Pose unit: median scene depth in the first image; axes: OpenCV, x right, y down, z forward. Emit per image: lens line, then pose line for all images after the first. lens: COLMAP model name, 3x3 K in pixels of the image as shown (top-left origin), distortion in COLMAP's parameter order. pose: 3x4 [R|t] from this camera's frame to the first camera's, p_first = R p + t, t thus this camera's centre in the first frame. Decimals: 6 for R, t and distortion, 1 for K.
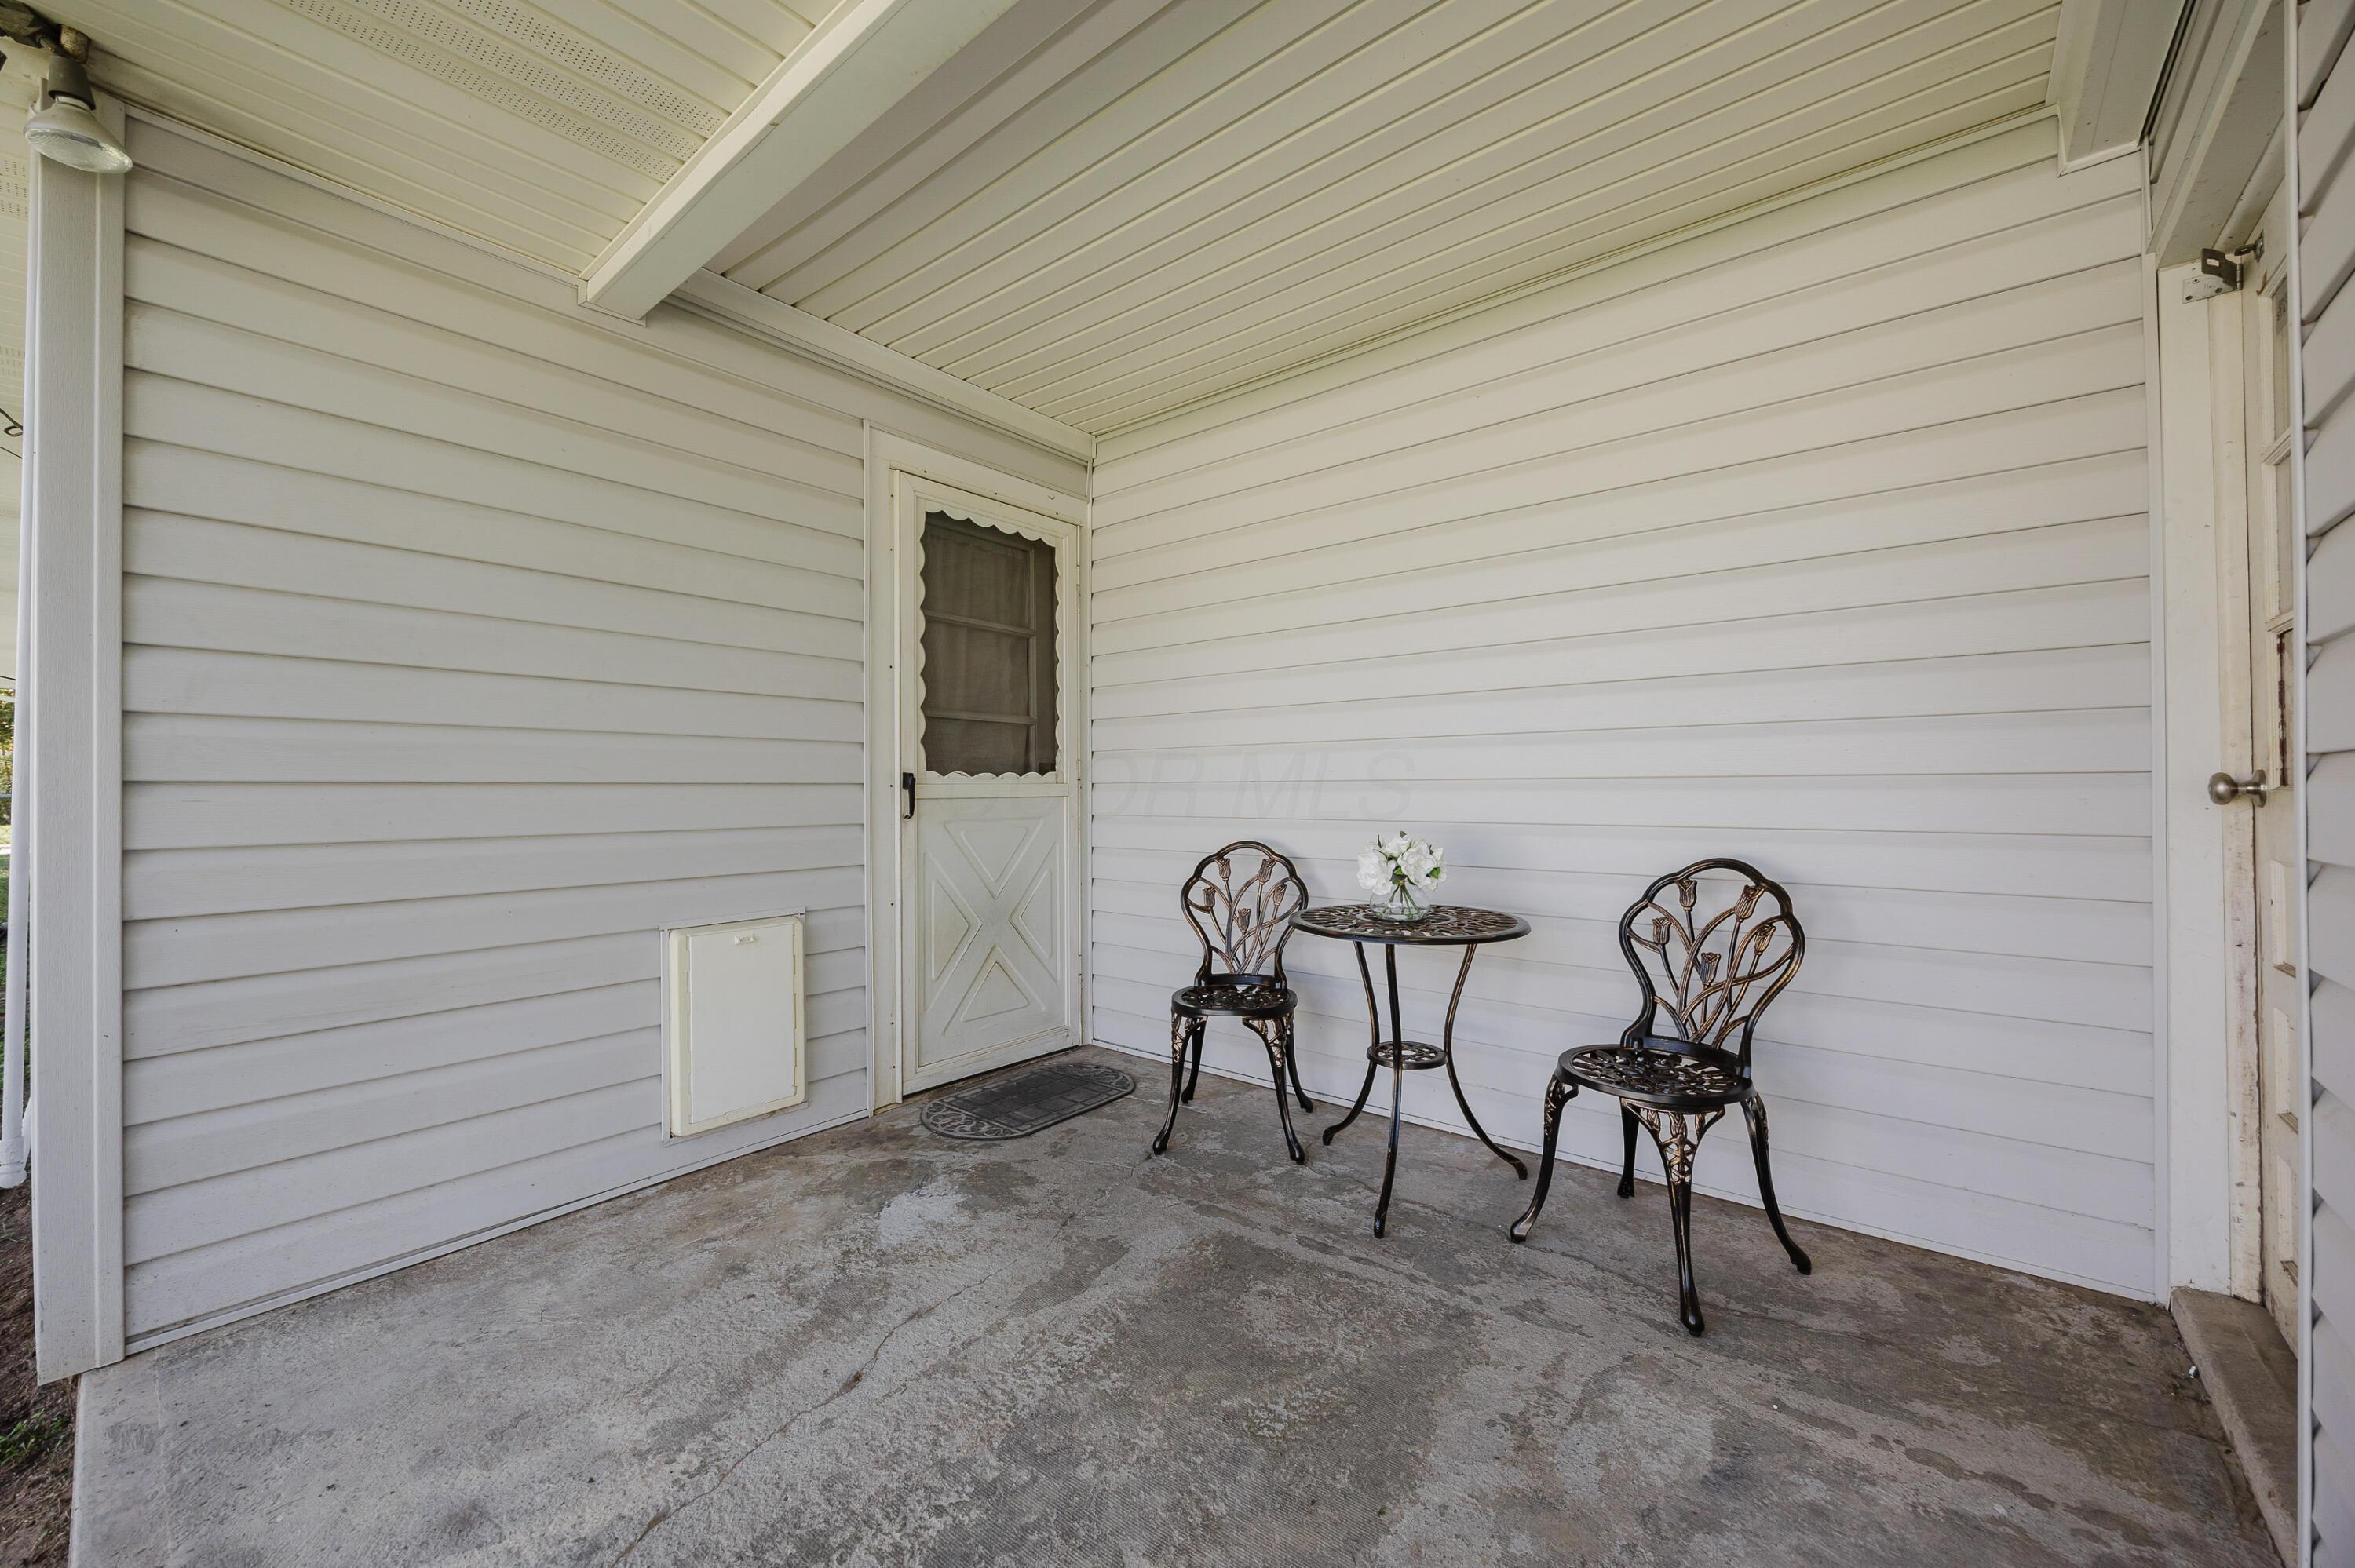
lens RADIAL K [[898.3, 0, 1177.5], [0, 898.3, 784.0], [0, 0, 1]] dist [-0.001122, -0.000100]
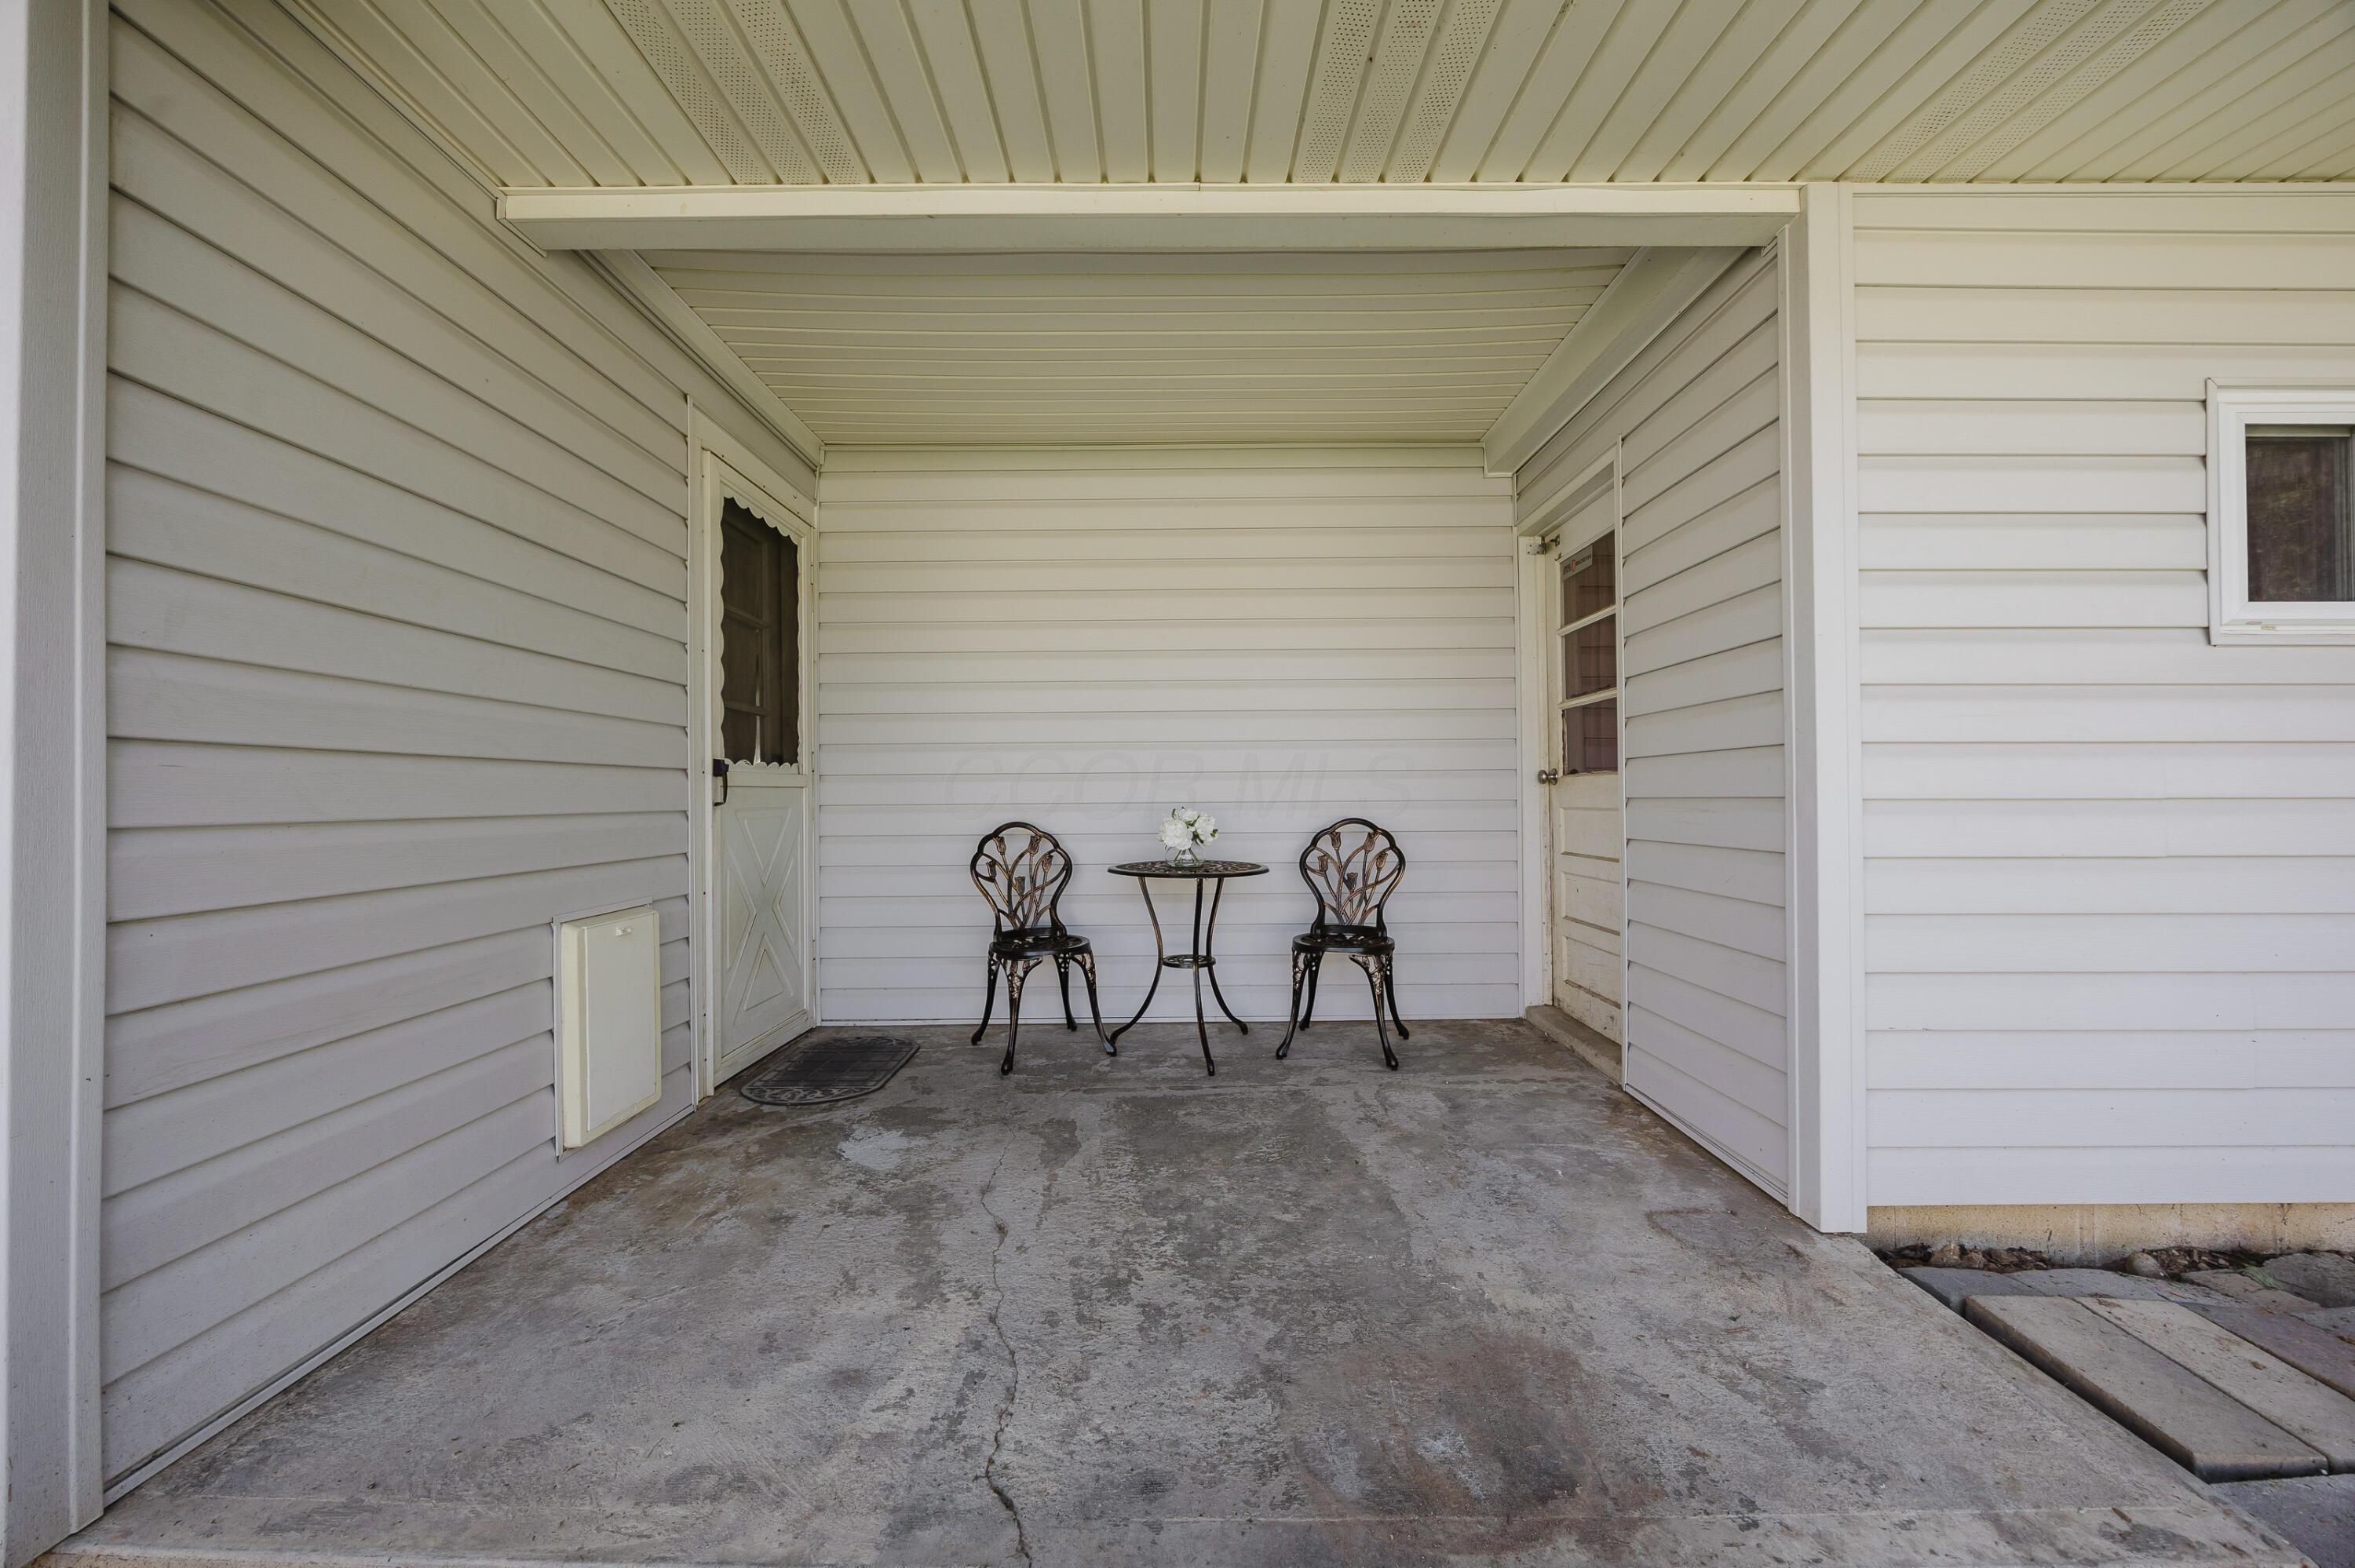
lens RADIAL K [[898.3, 0, 1177.5], [0, 898.3, 784.0], [0, 0, 1]] dist [-0.001122, -0.000100]
pose [[0.769955, 0.006276, 0.638067, -0.710029], [0.000363, 0.999947, -0.010274, 0.033027], [-0.638098, 0.008142, 0.769912, -0.106588]]
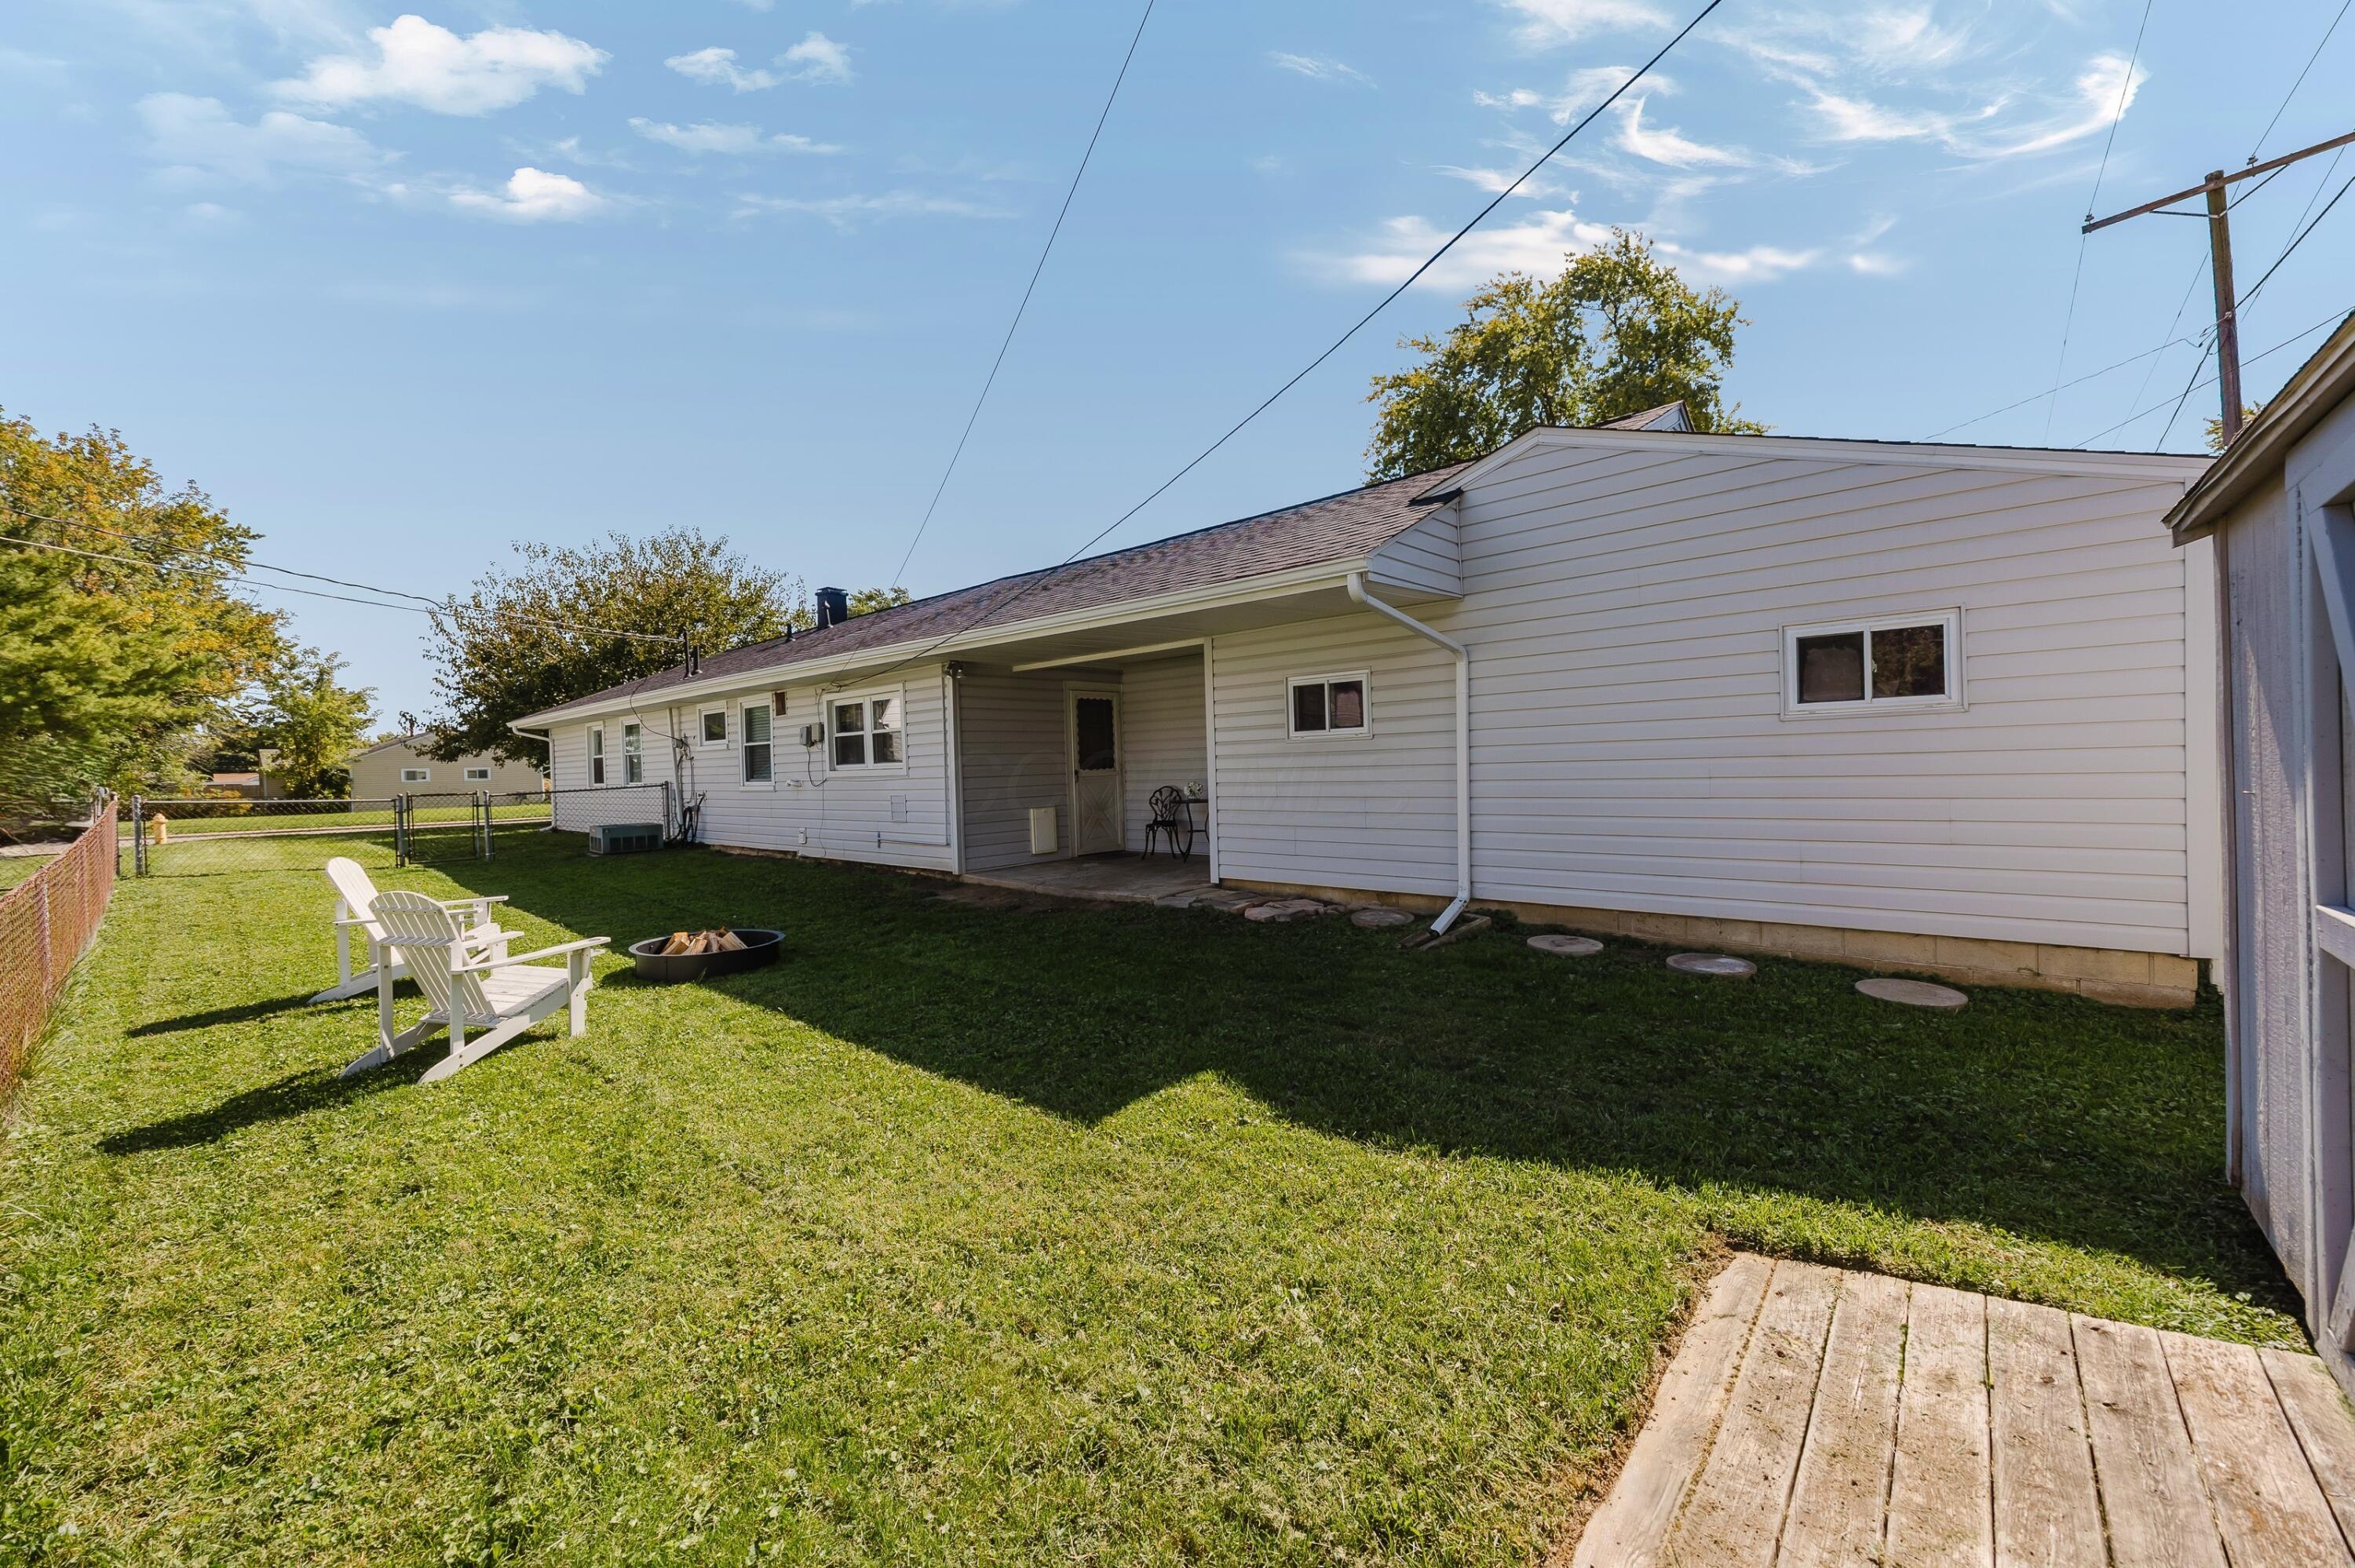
lens RADIAL K [[898.3, 0, 1177.5], [0, 898.3, 784.0], [0, 0, 1]] dist [-0.001122, -0.000100]
pose [[0.998667, -0.029577, -0.042303, 0.373905], [0.030876, 0.999061, 0.030394, -0.074942], [0.041364, -0.031660, 0.998642, -3.652310]]
